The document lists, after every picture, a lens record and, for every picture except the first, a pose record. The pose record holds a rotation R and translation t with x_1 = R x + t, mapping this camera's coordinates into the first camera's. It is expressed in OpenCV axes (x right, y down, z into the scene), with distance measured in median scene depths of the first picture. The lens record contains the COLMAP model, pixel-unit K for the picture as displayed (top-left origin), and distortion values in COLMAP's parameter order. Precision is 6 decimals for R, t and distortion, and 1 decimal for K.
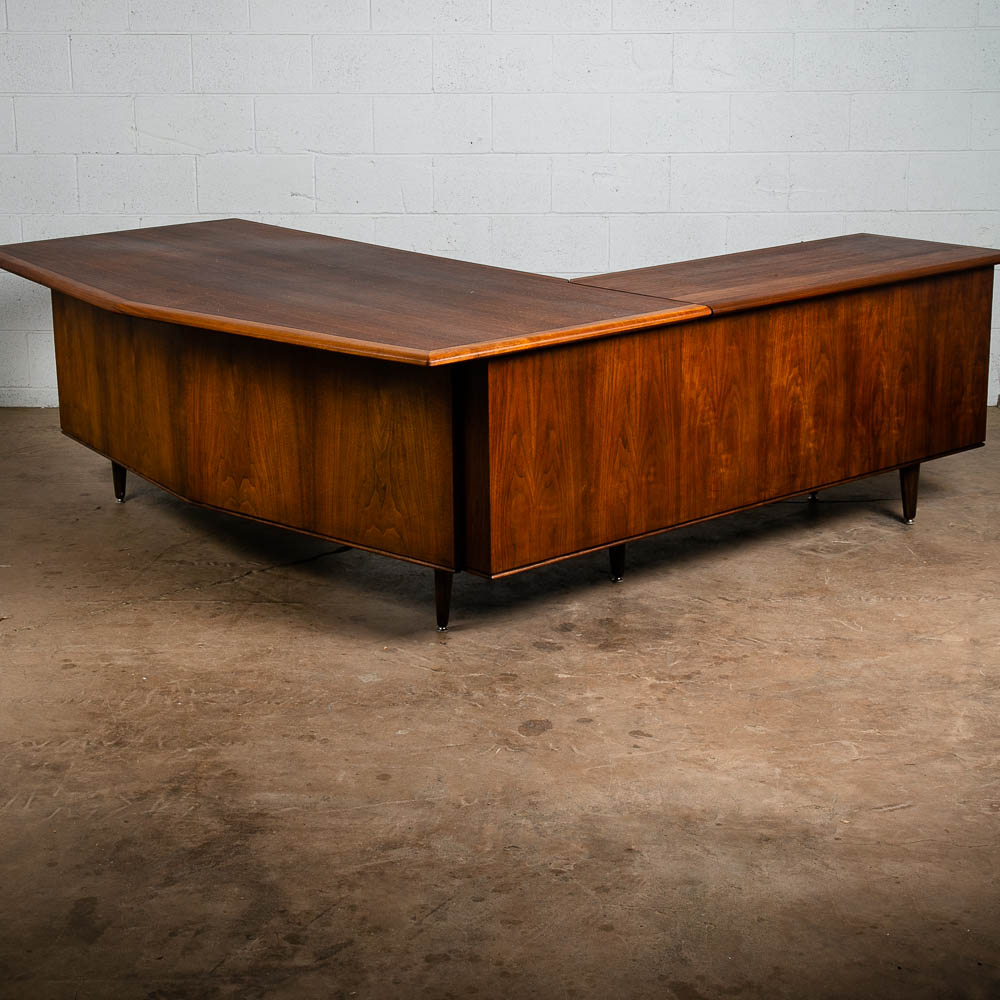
lens RADIAL K [[2004.3, 0, 517.1], [0, 2004.3, 497.5], [0, 0, 1]] dist [0.049839, 0.260667]
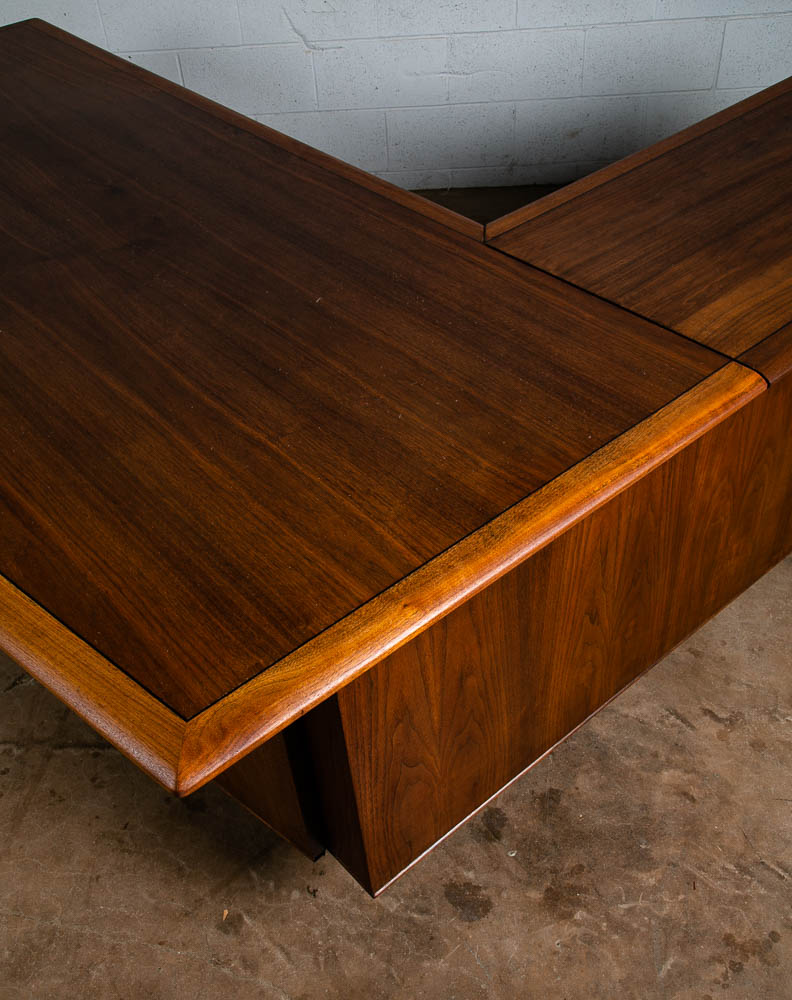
lens RADIAL K [[1023.4, 0, 407.4], [0, 1023.4, 559.7], [0, 0, 1]] dist [-0.017240, 0.016414]
pose [[0.998683, -0.035489, -0.037039, 0.012971], [0.048986, 0.874069, 0.483326, -0.208507], [0.015222, -0.484504, 0.874657, 0.833922]]
